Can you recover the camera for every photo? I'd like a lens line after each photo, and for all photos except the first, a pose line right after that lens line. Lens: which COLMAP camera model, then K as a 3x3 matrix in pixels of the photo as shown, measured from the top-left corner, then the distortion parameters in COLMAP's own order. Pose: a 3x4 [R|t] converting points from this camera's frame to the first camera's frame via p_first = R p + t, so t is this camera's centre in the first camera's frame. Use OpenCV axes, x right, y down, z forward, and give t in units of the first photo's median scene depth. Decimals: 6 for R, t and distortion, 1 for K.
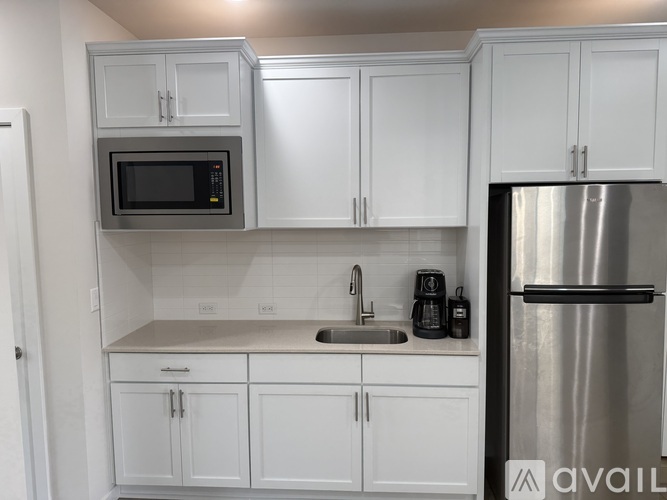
lens RADIAL K [[467.3, 0, 333.5], [0, 467.3, 250.0], [0, 0, 1]] dist [0.106919, -0.152375]
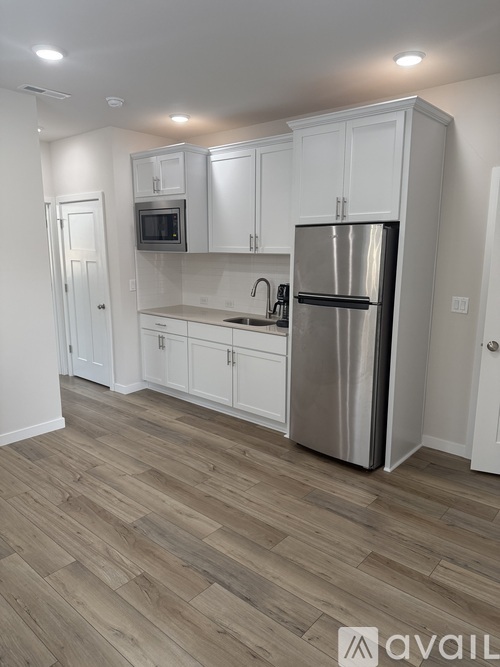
lens RADIAL K [[467.3, 0, 247.7], [0, 467.3, 338.7], [0, 0, 1]] dist [0.106919, -0.152375]
pose [[0.795170, 0.131332, -0.591994, 1.100255], [-0.061859, 0.988740, 0.136259, 0.024906], [0.603224, -0.071729, 0.794340, -0.317496]]
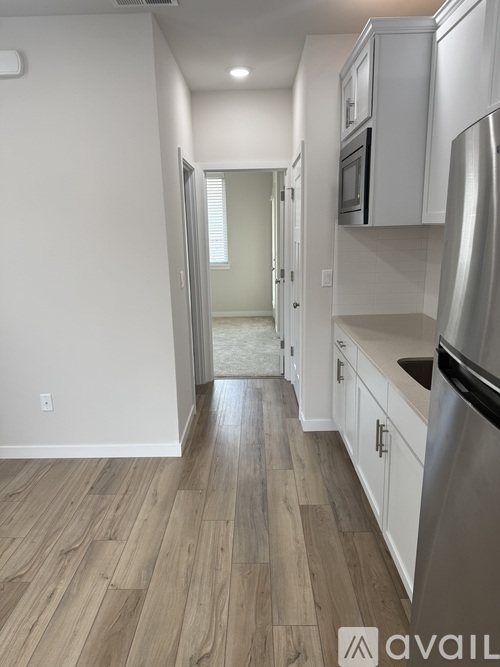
lens RADIAL K [[467.3, 0, 247.7], [0, 467.3, 338.7], [0, 0, 1]] dist [0.106919, -0.152375]
pose [[0.043108, 0.241977, -0.969324, 0.824190], [-0.063201, 0.968943, 0.239072, -0.035285], [0.997069, 0.050956, 0.057062, 0.695824]]
